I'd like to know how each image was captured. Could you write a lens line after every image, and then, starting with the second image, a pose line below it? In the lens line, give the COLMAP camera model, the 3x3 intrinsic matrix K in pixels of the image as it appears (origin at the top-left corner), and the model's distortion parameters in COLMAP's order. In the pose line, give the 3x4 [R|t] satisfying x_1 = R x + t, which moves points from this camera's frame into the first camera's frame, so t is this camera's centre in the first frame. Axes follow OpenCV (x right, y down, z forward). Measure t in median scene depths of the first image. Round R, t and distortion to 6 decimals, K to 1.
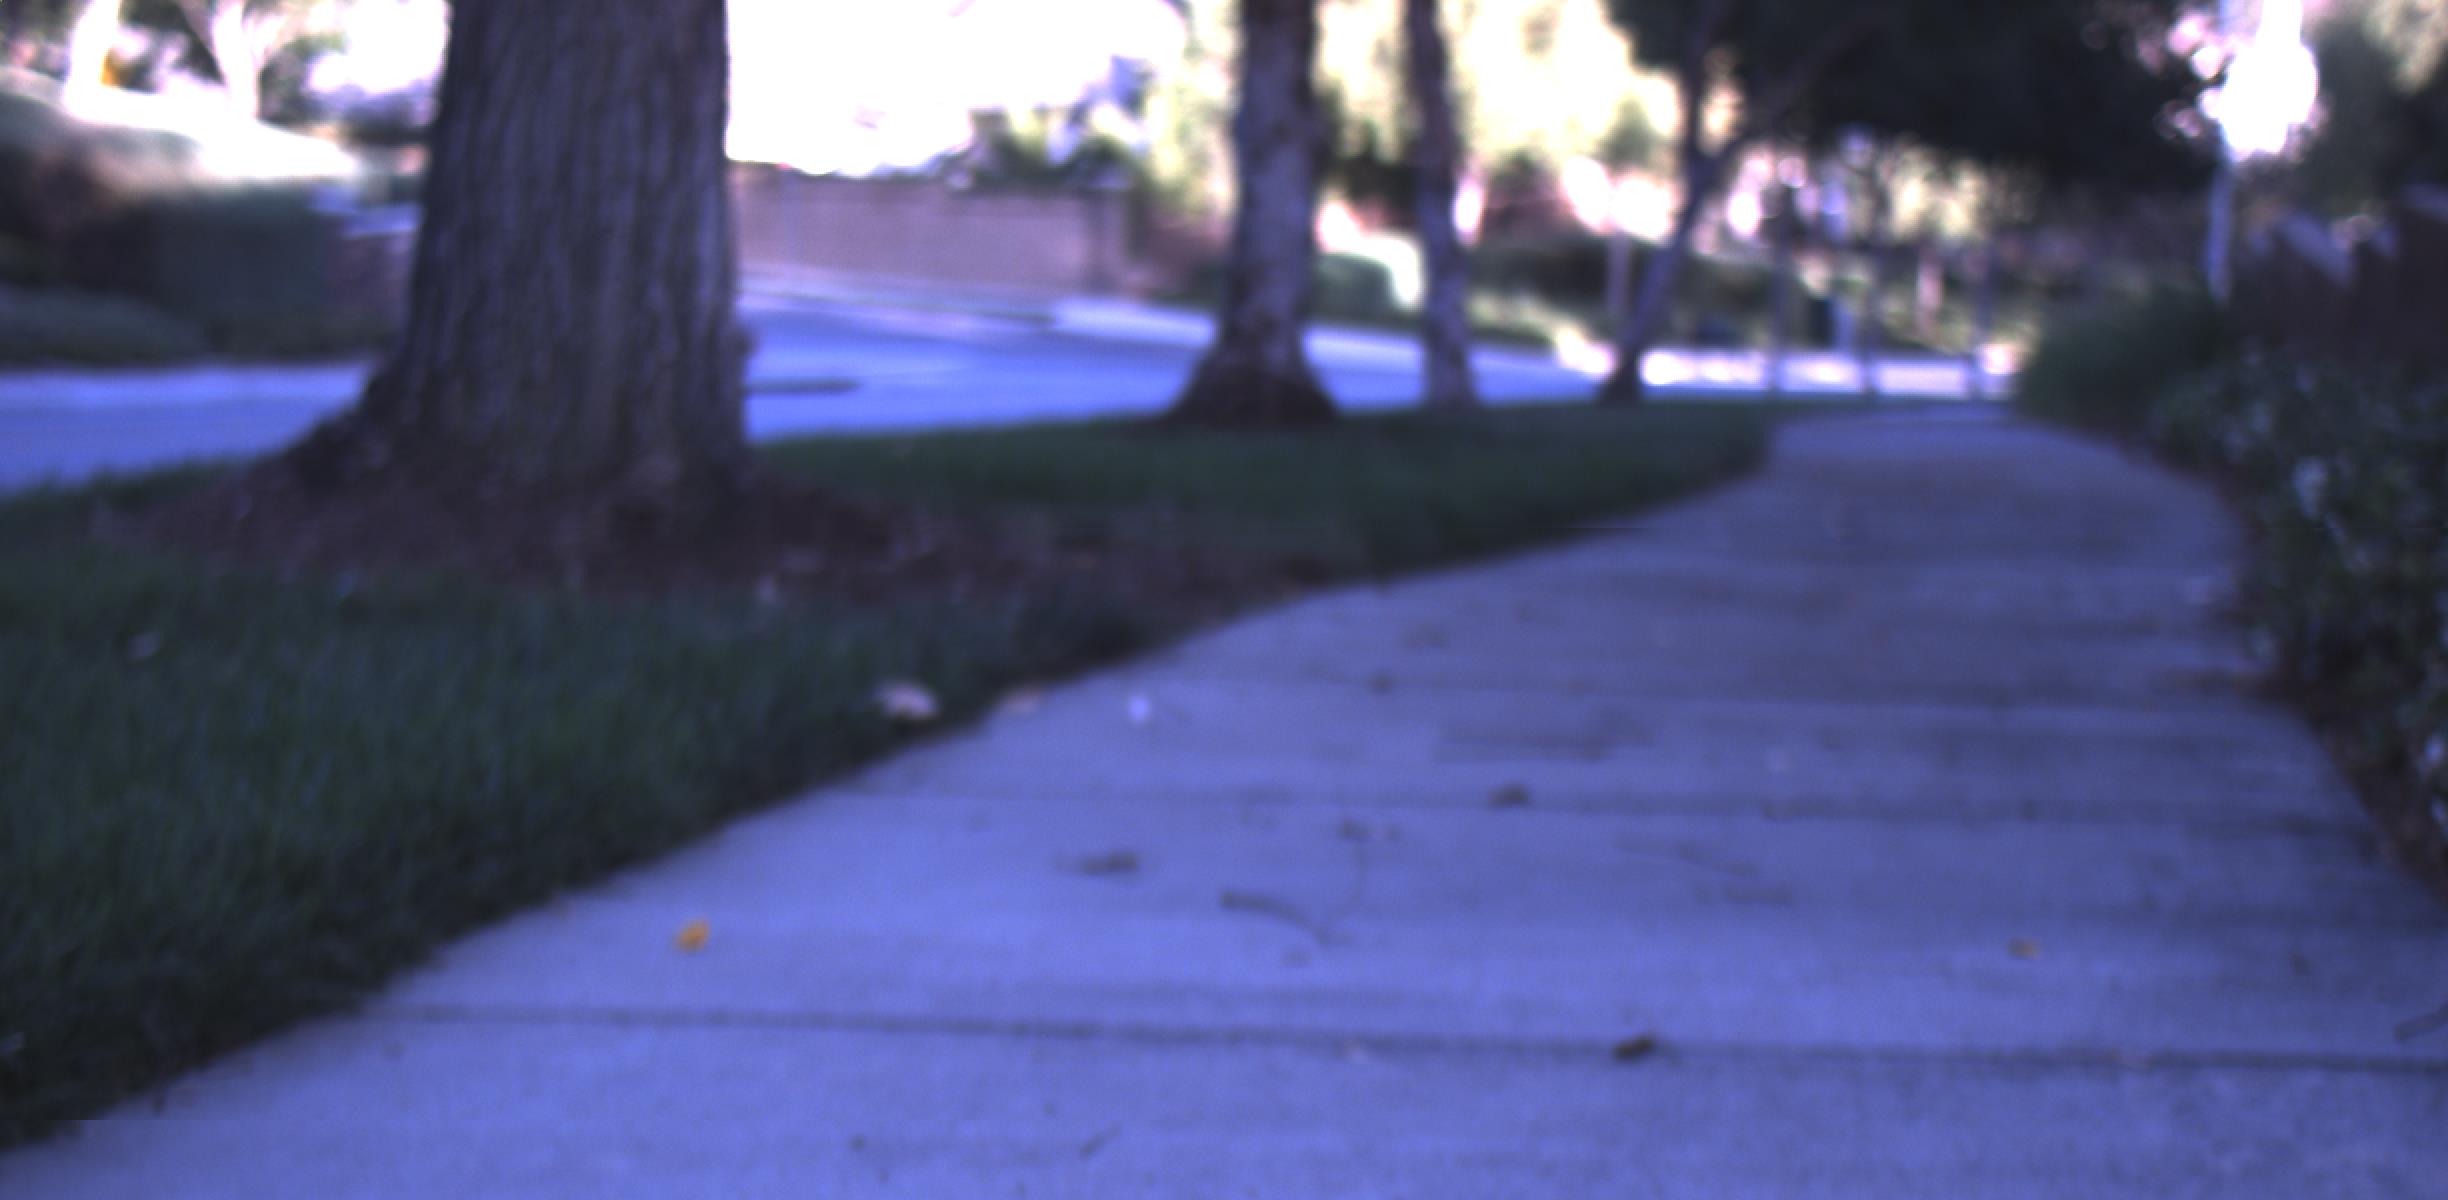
lens RADIAL K [[5616.5, 0, 1248.1], [0, 5616.5, 586.0], [0, 0, 1]] dist [0.163758, 0.000000]
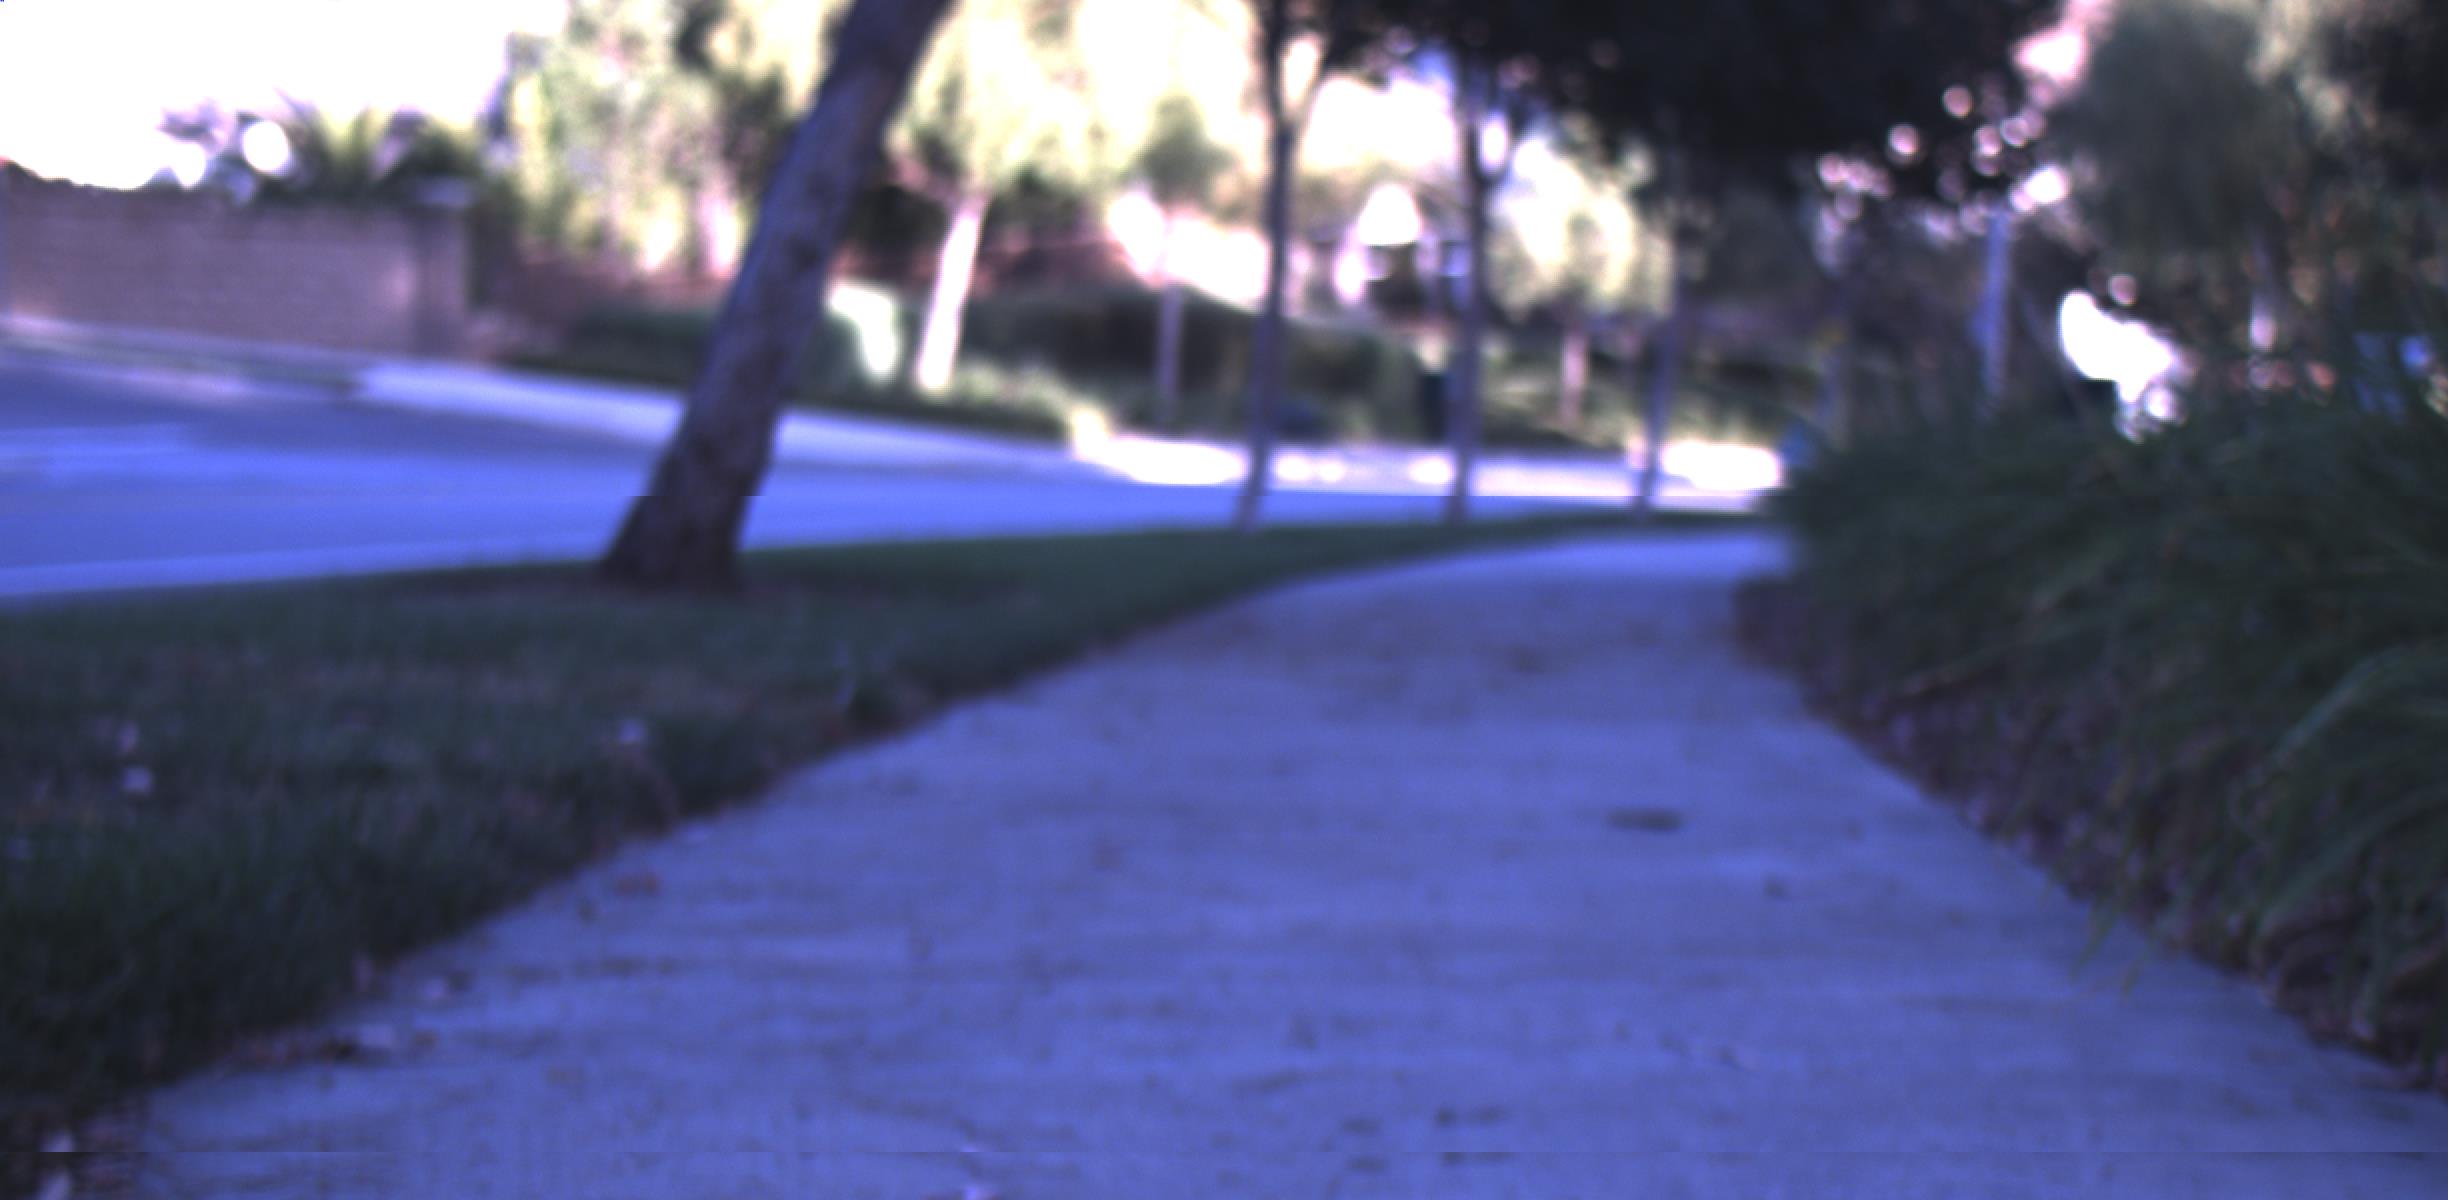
lens RADIAL K [[5616.5, 0, 1219.8], [0, 5616.5, 602.6], [0, 0, 1]] dist [0.163758, 0.000000]
pose [[0.998336, 0.011053, 0.056600, 0.033482], [-0.010339, 0.999863, -0.012902, -0.011331], [-0.056735, 0.012295, 0.998314, 0.268621]]
